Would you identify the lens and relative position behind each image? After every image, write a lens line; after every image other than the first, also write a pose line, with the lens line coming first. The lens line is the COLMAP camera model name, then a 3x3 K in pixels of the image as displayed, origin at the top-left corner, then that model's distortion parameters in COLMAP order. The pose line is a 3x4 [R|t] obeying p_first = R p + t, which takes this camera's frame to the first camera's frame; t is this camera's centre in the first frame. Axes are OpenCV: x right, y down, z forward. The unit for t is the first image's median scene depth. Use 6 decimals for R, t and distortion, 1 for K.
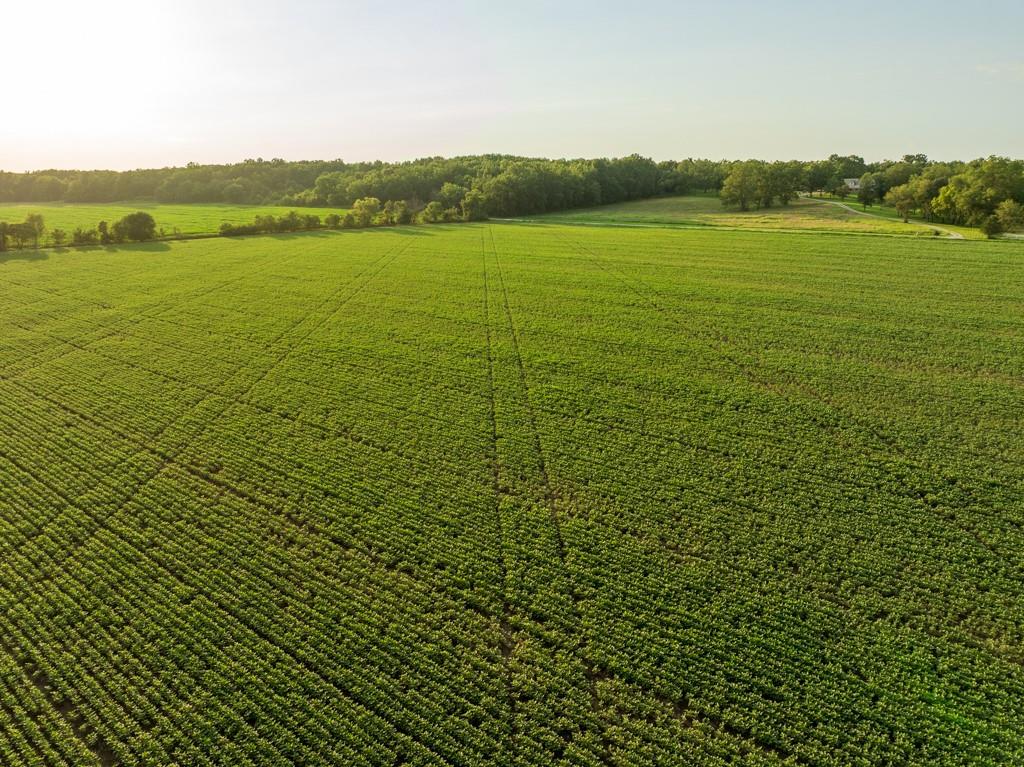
lens RADIAL K [[715.5, 0, 515.9], [0, 715.5, 376.2], [0, 0, 1]] dist [-0.057807, 0.029850]
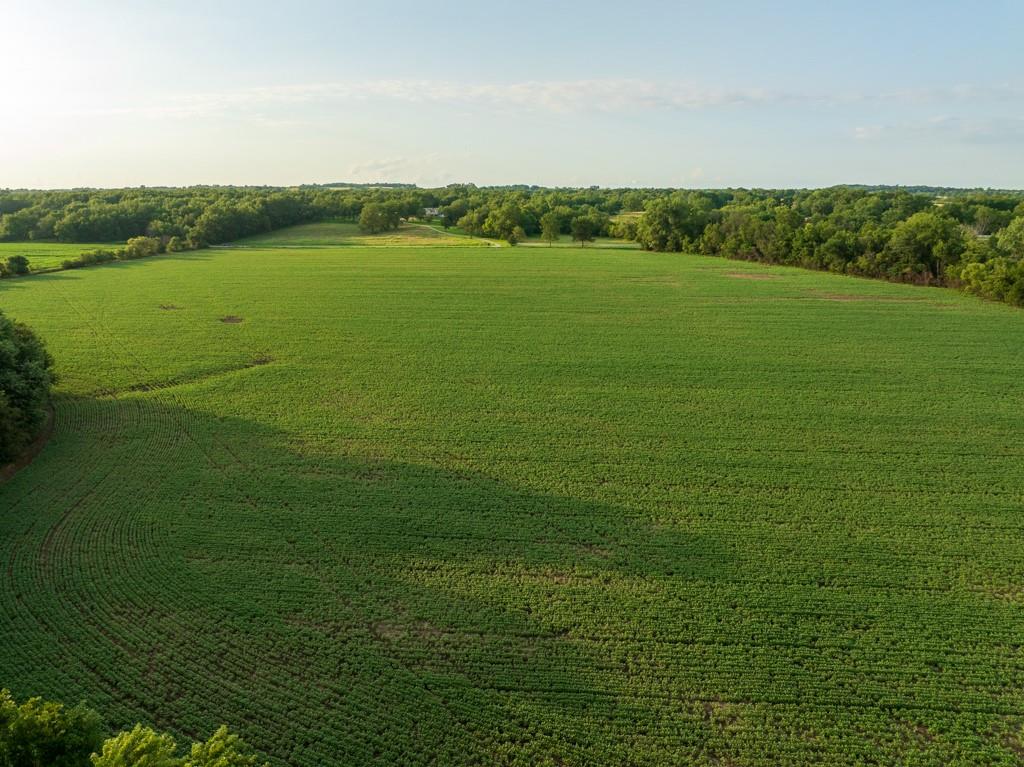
lens RADIAL K [[717.6, 0, 507.6], [0, 717.6, 378.8], [0, 0, 1]] dist [-0.038919, 0.003769]
pose [[0.832945, -0.139963, 0.535362, -0.367659], [0.145457, 0.988840, 0.032209, 0.085666], [-0.533895, 0.051043, 0.844008, -0.534822]]
